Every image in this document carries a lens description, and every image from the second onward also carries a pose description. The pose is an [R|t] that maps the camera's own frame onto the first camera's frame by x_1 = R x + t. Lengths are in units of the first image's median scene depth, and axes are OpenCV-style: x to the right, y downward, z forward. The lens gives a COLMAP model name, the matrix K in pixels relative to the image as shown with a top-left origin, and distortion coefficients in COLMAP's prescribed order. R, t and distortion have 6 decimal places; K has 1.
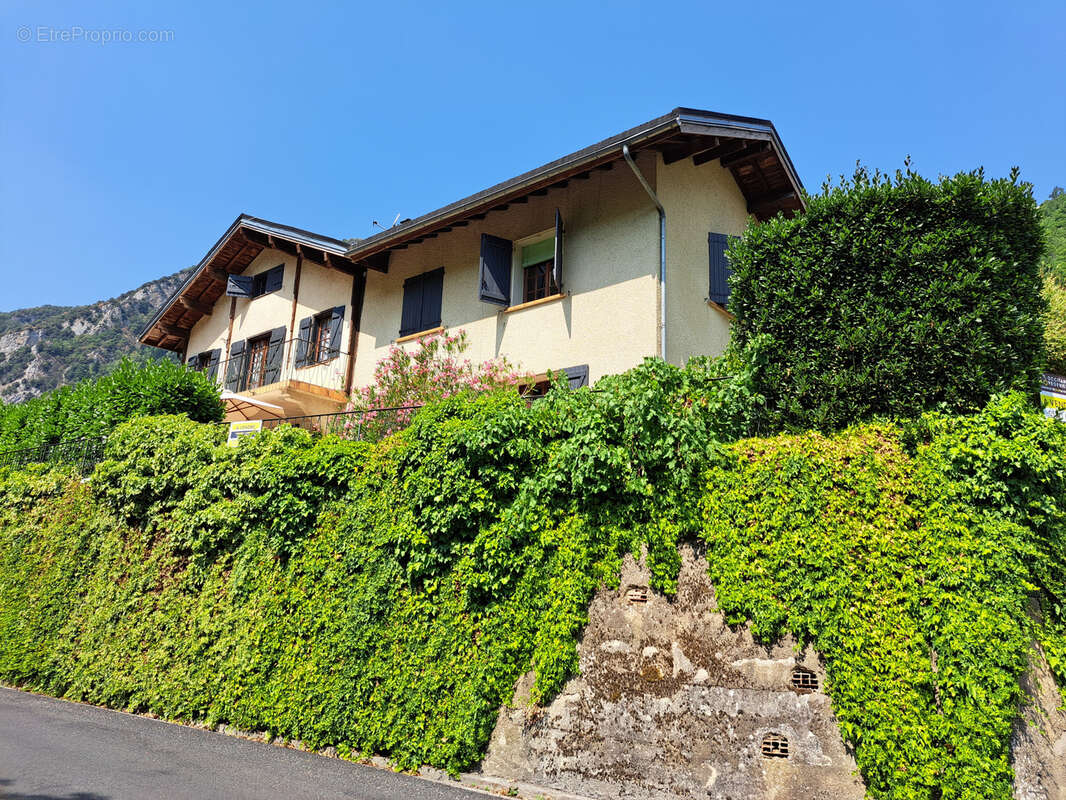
lens RADIAL K [[766.1, 0, 556.9], [0, 766.1, 378.8], [0, 0, 1]] dist [0.082695, -0.085568]
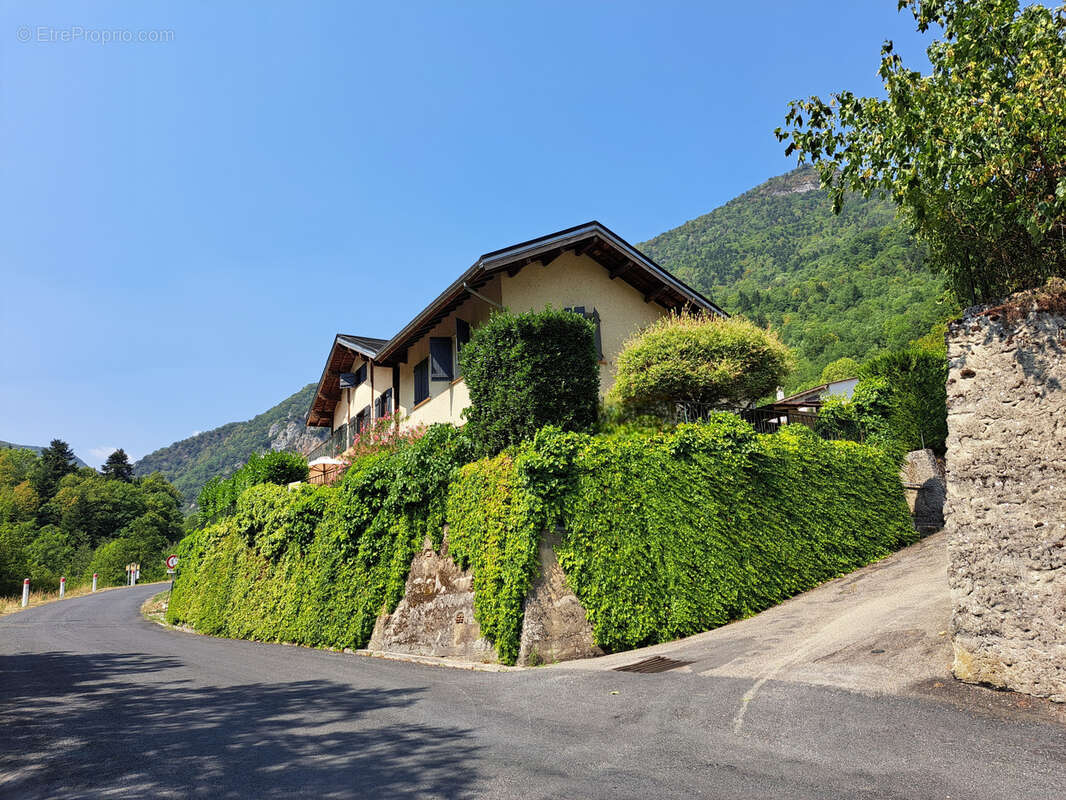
lens RADIAL K [[762.9, 0, 539.2], [0, 762.9, 390.2], [0, 0, 1]] dist [0.059164, -0.047016]
pose [[0.929283, -0.172416, -0.326659, 0.962317], [0.178007, 0.983944, -0.012946, -0.041349], [0.323647, -0.046117, 0.945053, -0.628916]]
